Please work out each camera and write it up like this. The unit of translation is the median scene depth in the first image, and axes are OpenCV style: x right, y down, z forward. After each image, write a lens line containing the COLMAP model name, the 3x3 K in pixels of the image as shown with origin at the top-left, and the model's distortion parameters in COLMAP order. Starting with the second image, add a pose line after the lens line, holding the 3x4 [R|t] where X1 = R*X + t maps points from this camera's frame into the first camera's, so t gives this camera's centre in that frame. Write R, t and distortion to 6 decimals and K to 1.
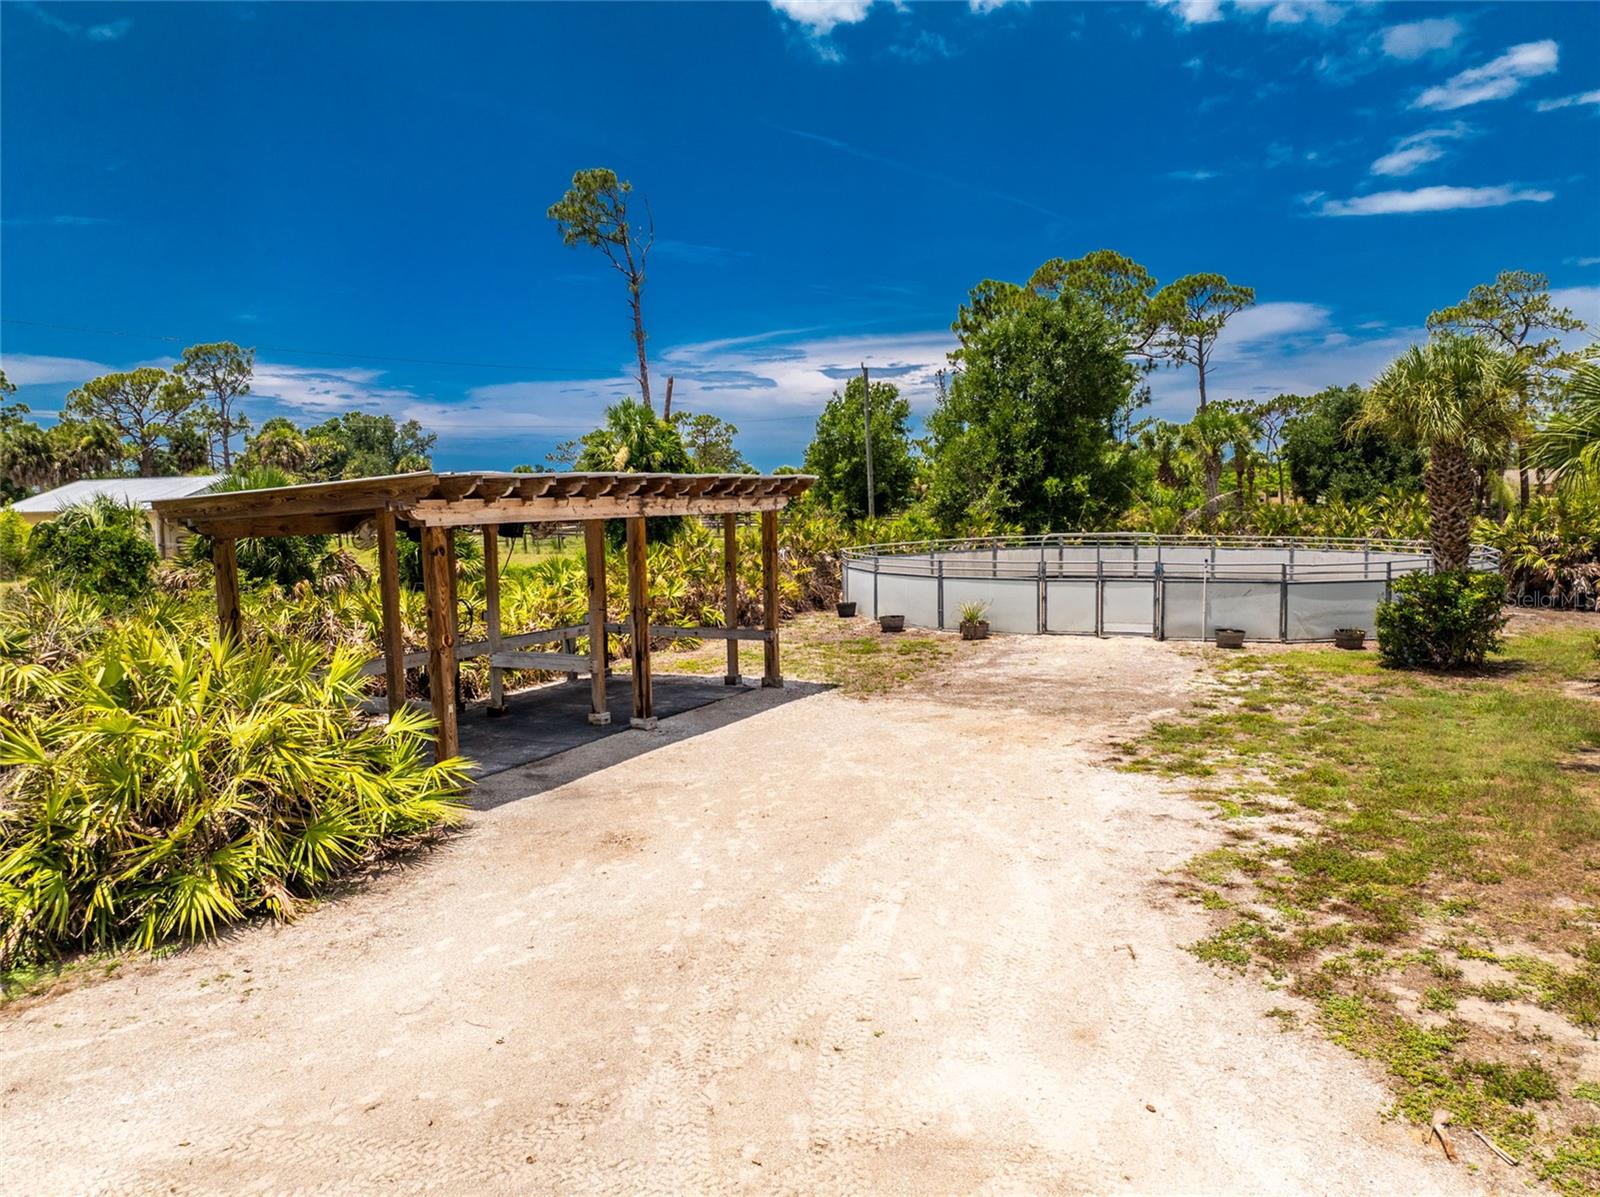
lens RADIAL K [[1133.1, 0, 800.4], [0, 1133.1, 589.6], [0, 0, 1]] dist [-0.005027, -0.040872]
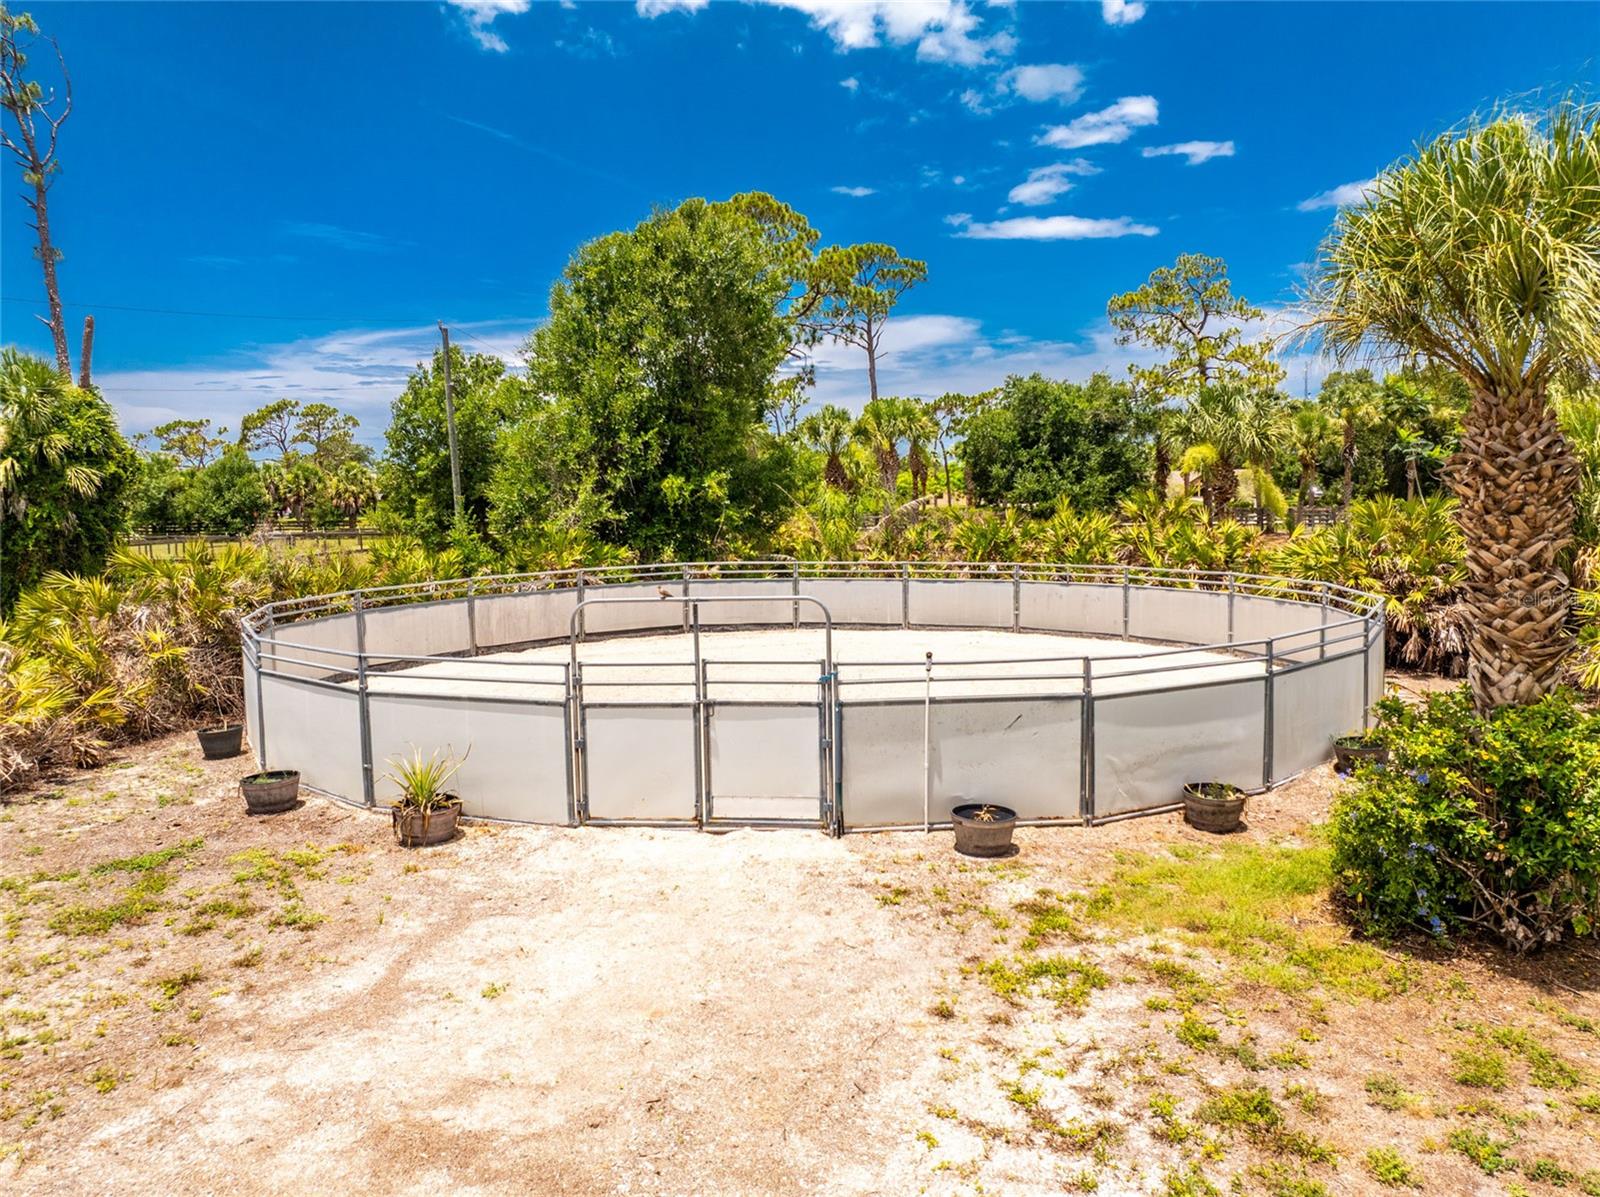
lens RADIAL K [[1131.2, 0, 804.4], [0, 1131.2, 561.7], [0, 0, 1]] dist [-0.038748, 0.008231]
pose [[0.959821, -0.017489, 0.280068, 0.073189], [0.024571, 0.999460, -0.021794, -0.021355], [-0.279536, 0.027800, 0.959733, 0.229096]]
